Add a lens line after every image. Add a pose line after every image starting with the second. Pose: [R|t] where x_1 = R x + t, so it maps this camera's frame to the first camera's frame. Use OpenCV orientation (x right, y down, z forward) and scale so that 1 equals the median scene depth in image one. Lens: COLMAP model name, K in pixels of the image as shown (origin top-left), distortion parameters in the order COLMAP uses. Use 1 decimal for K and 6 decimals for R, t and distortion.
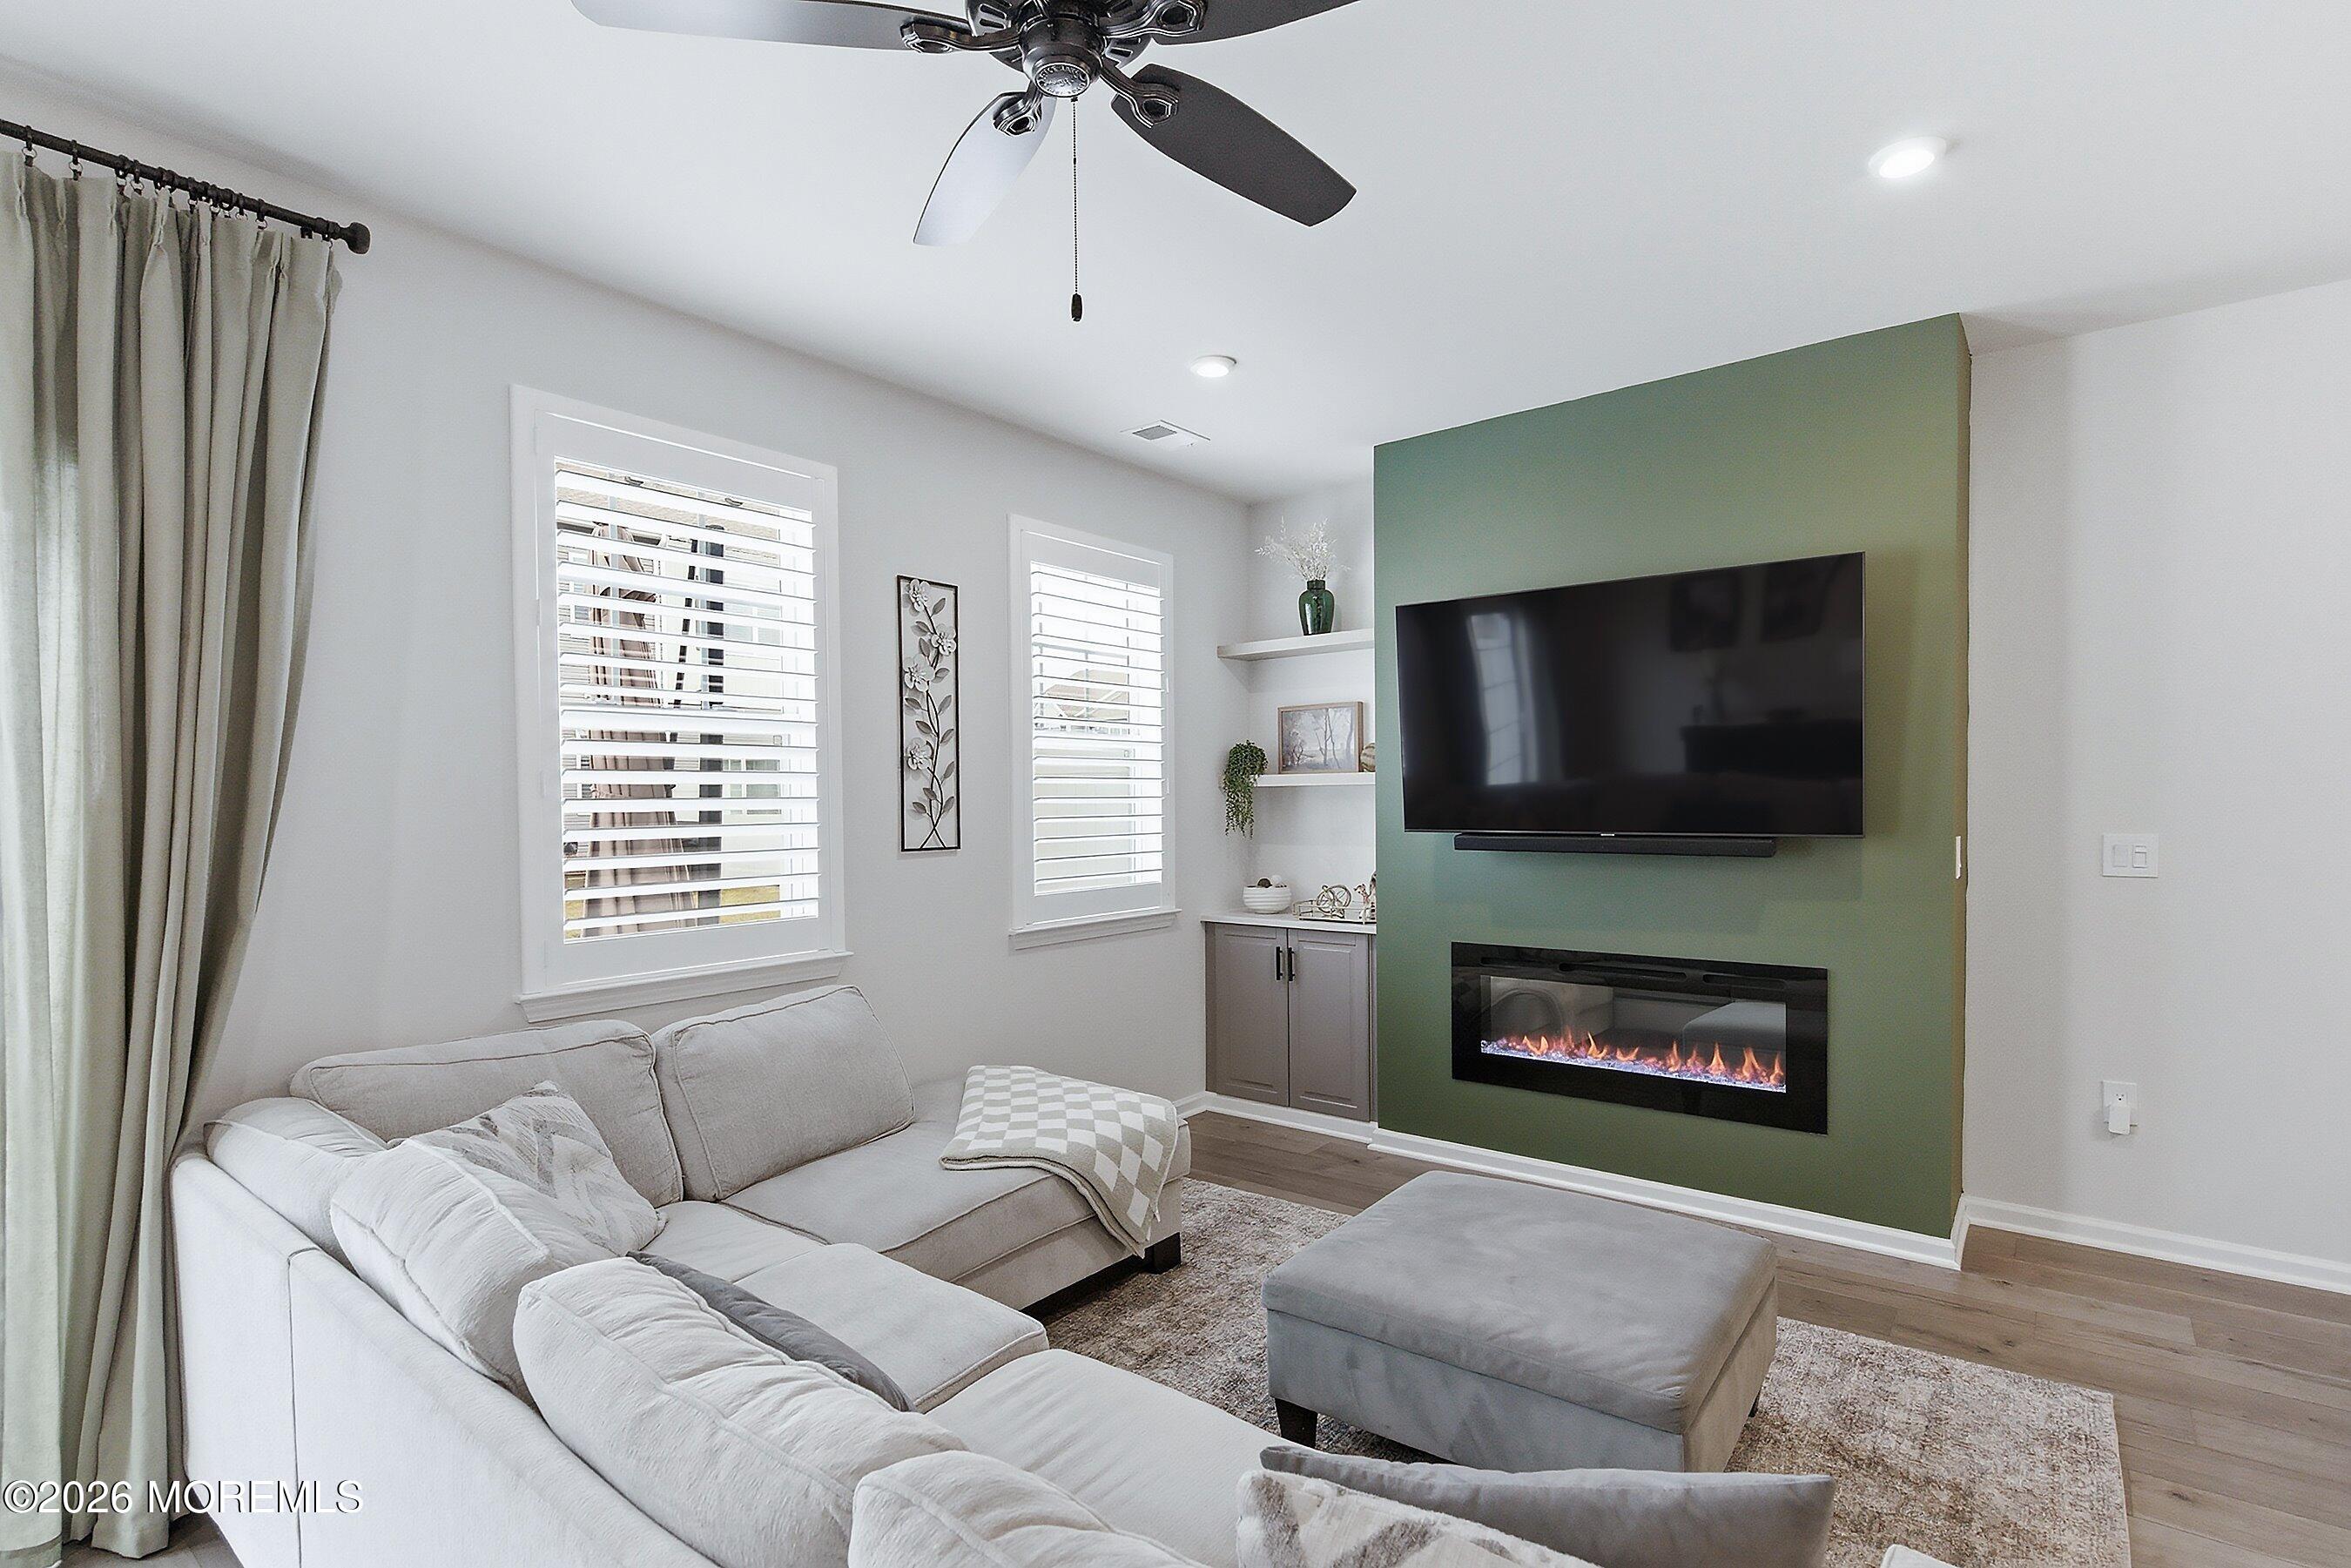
lens RADIAL K [[1130.2, 0, 1160.2], [0, 1130.2, 831.9], [0, 0, 1]] dist [0.012509, -0.008614]
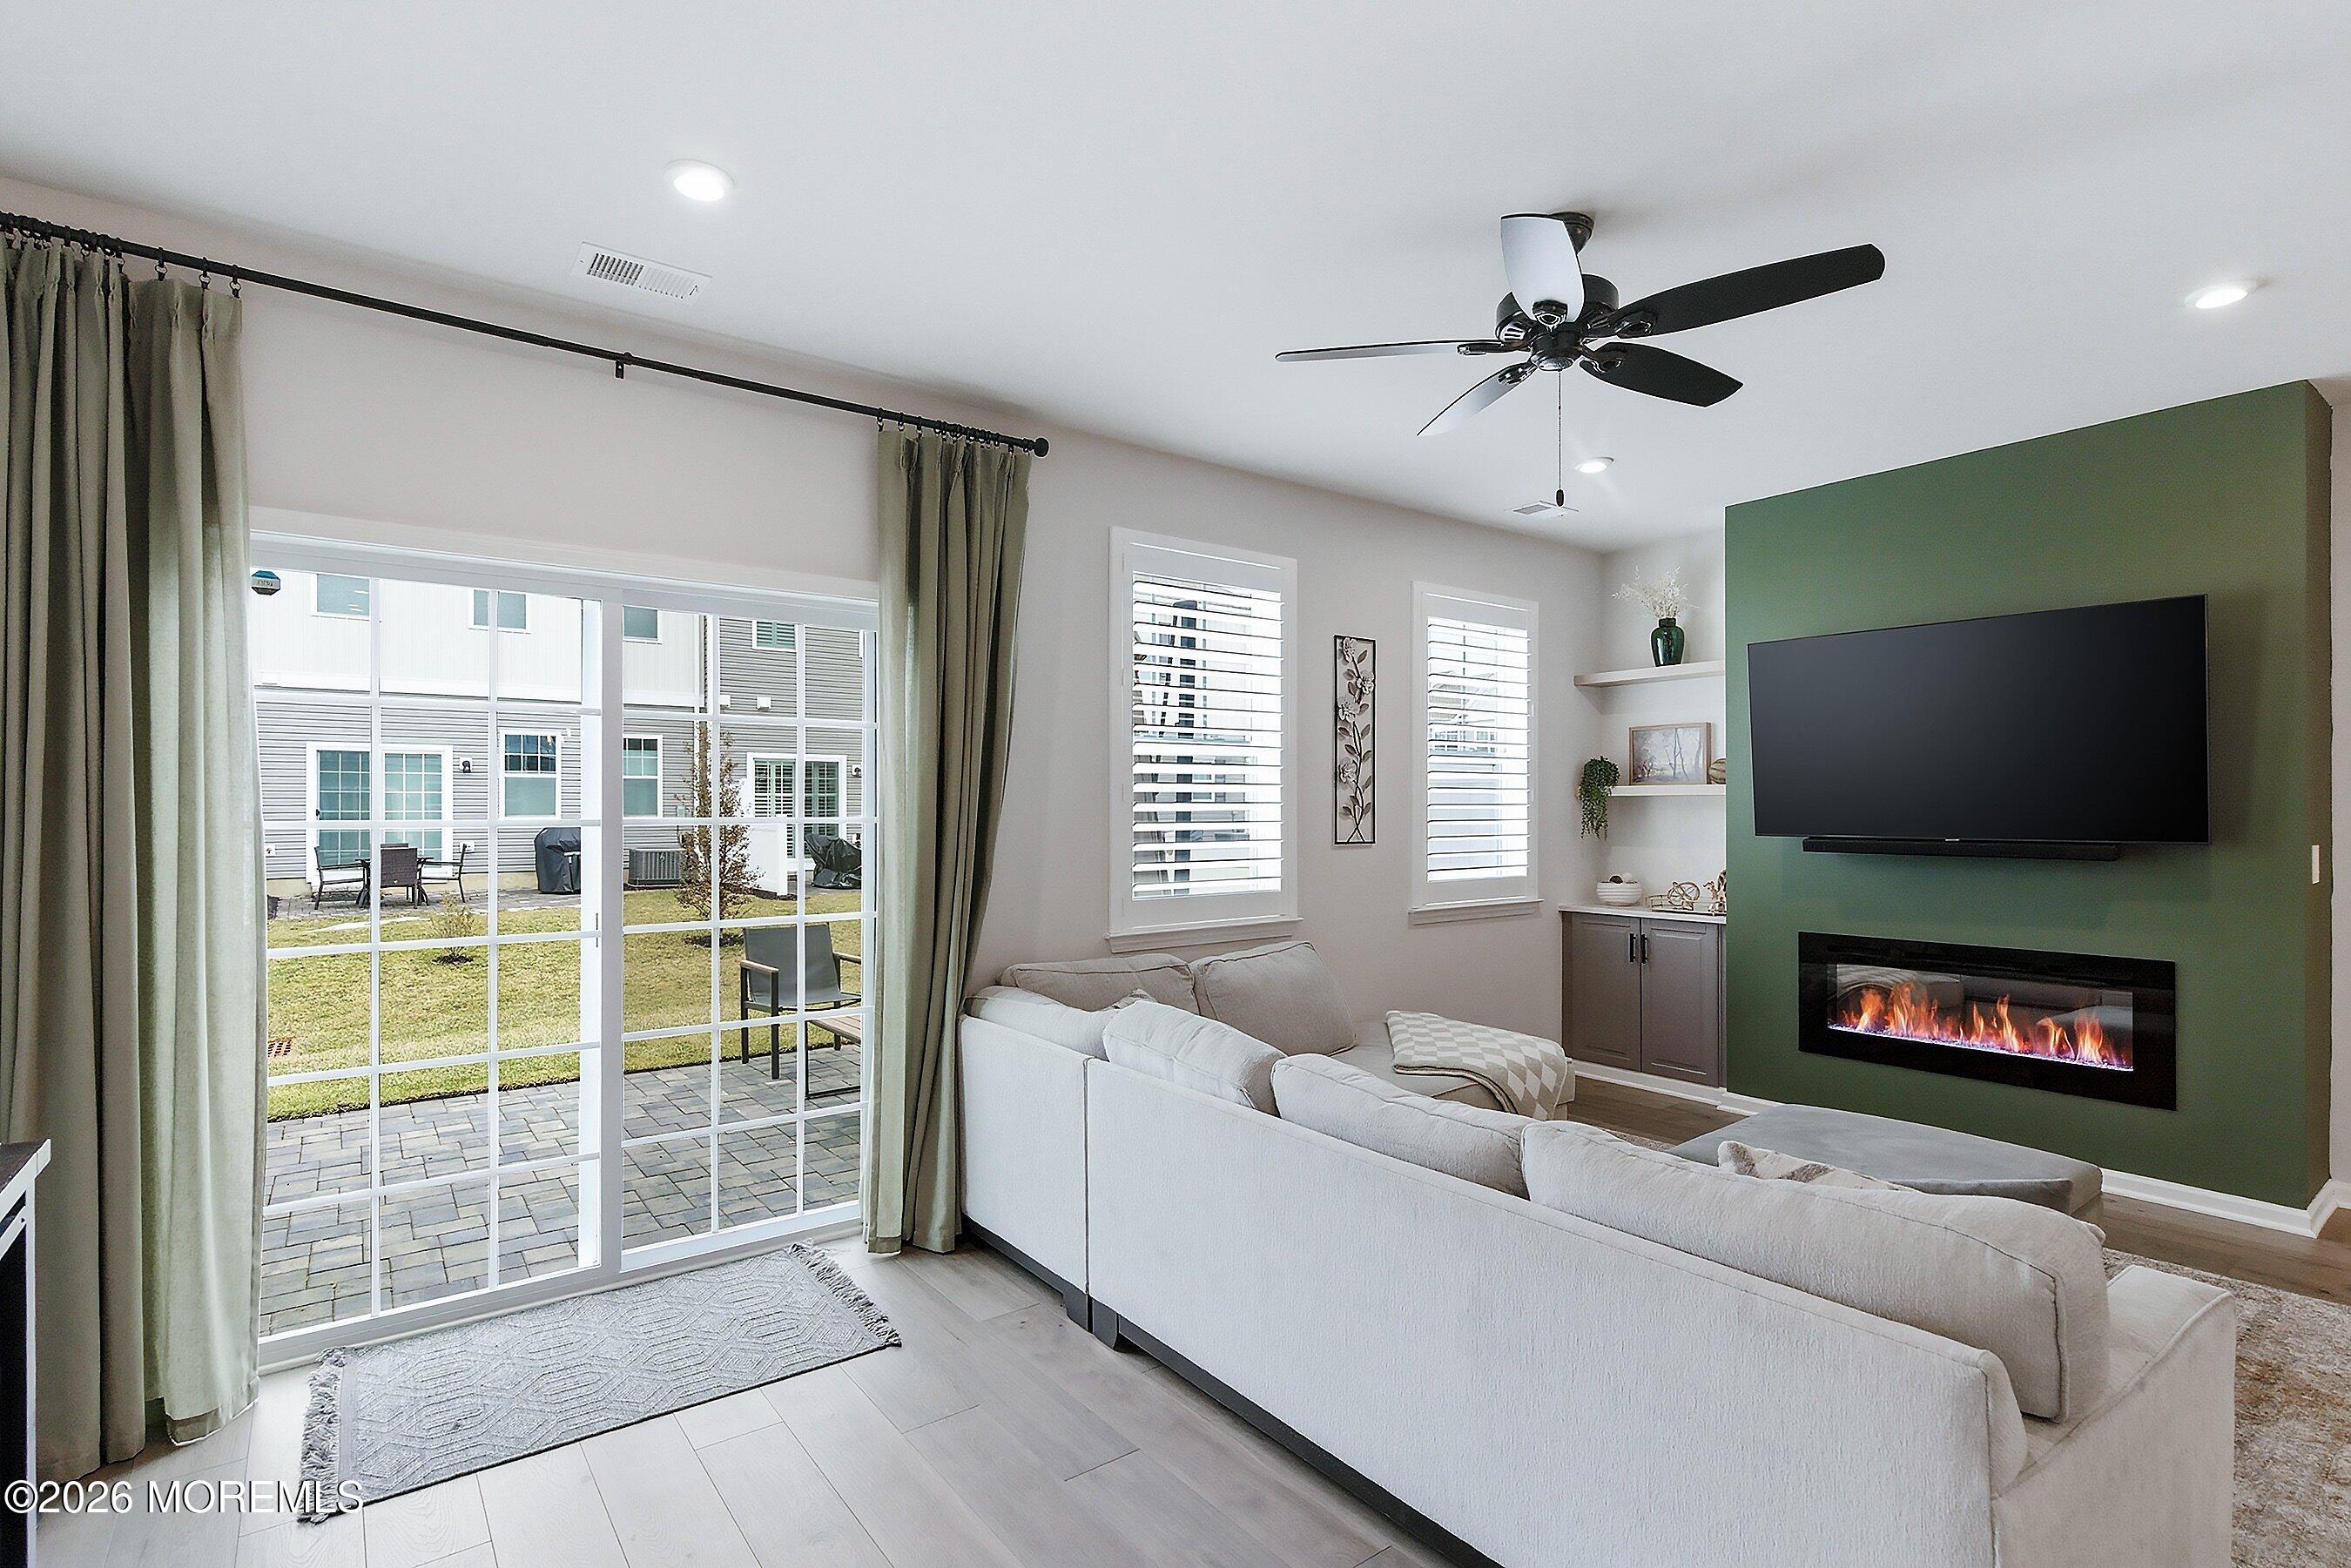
lens RADIAL K [[1106.2, 0, 1164.0], [0, 1106.2, 812.3], [0, 0, 1]] dist [0.002787, -0.001339]
pose [[0.968114, 0.008494, -0.250365, -0.095316], [-0.014438, 0.999656, -0.021916, 0.010495], [0.250093, 0.024832, 0.967903, -0.279013]]
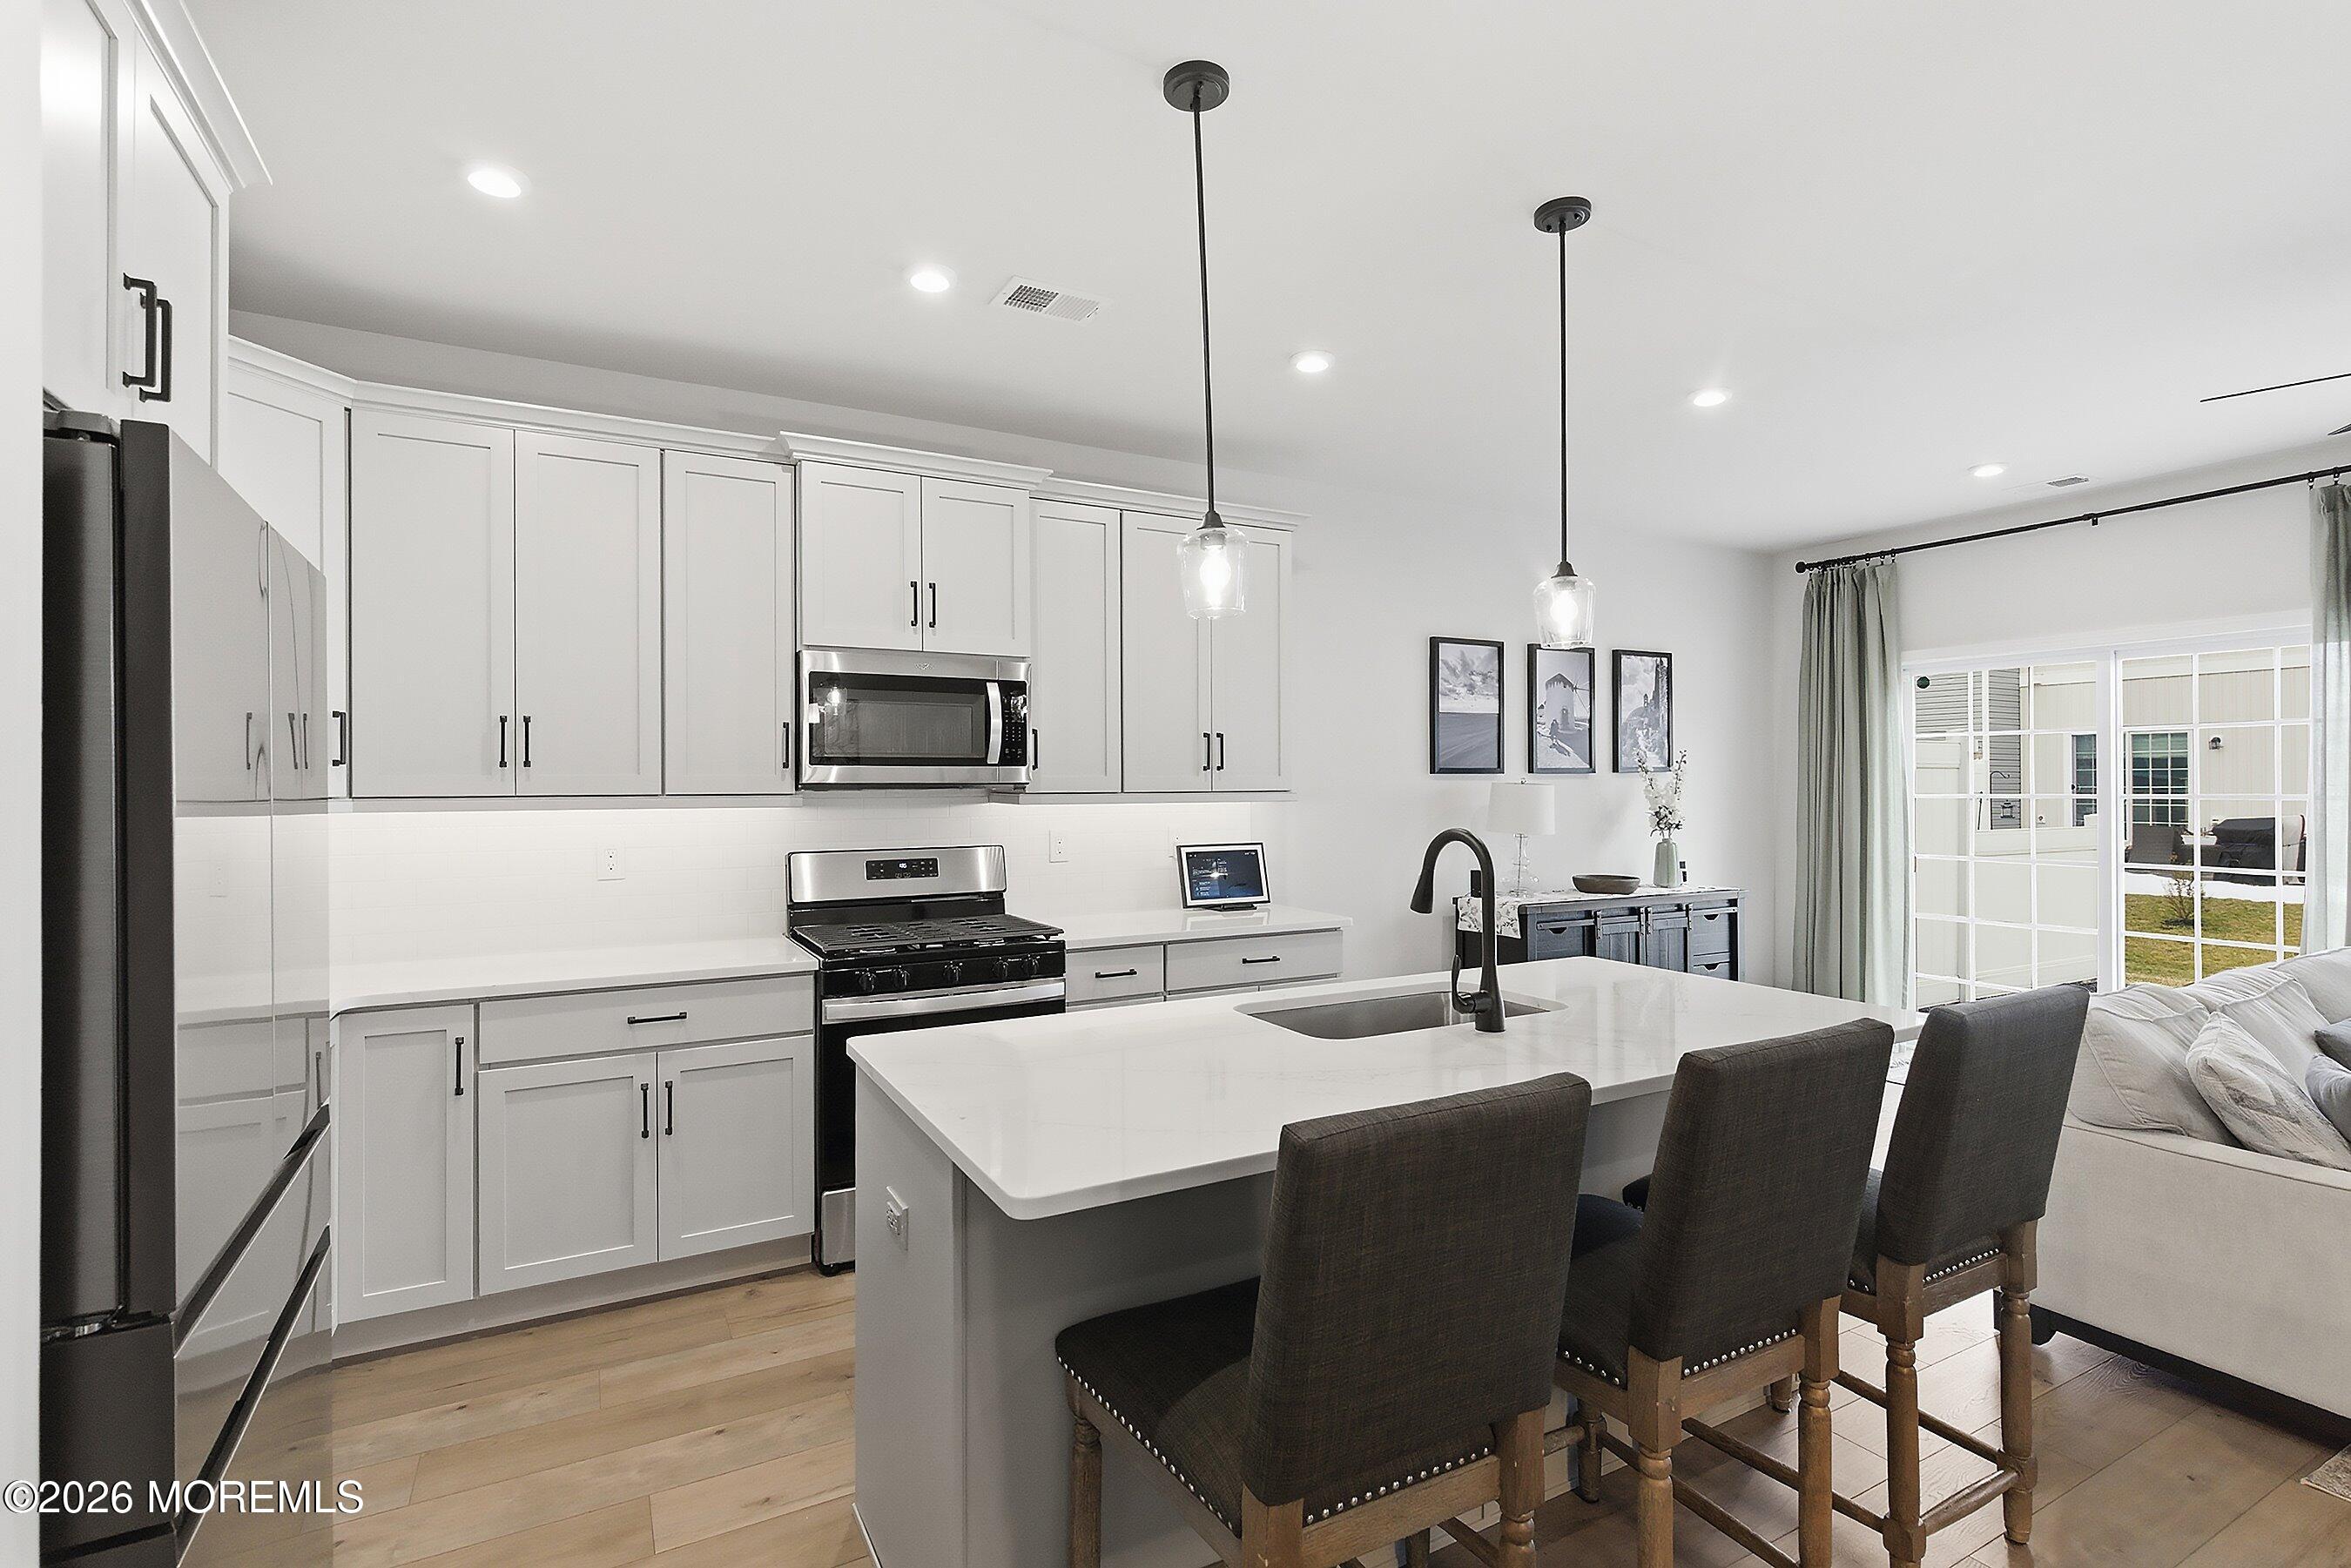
lens RADIAL K [[1088.5, 0, 1171.3], [0, 1088.5, 782.5], [0, 0, 1]] dist [0.000886, -0.000423]
pose [[-0.382211, 0.006556, -0.924052, 0.928214], [-0.020121, 0.999679, 0.015415, -0.009423], [0.923856, 0.024484, -0.381956, -0.118400]]
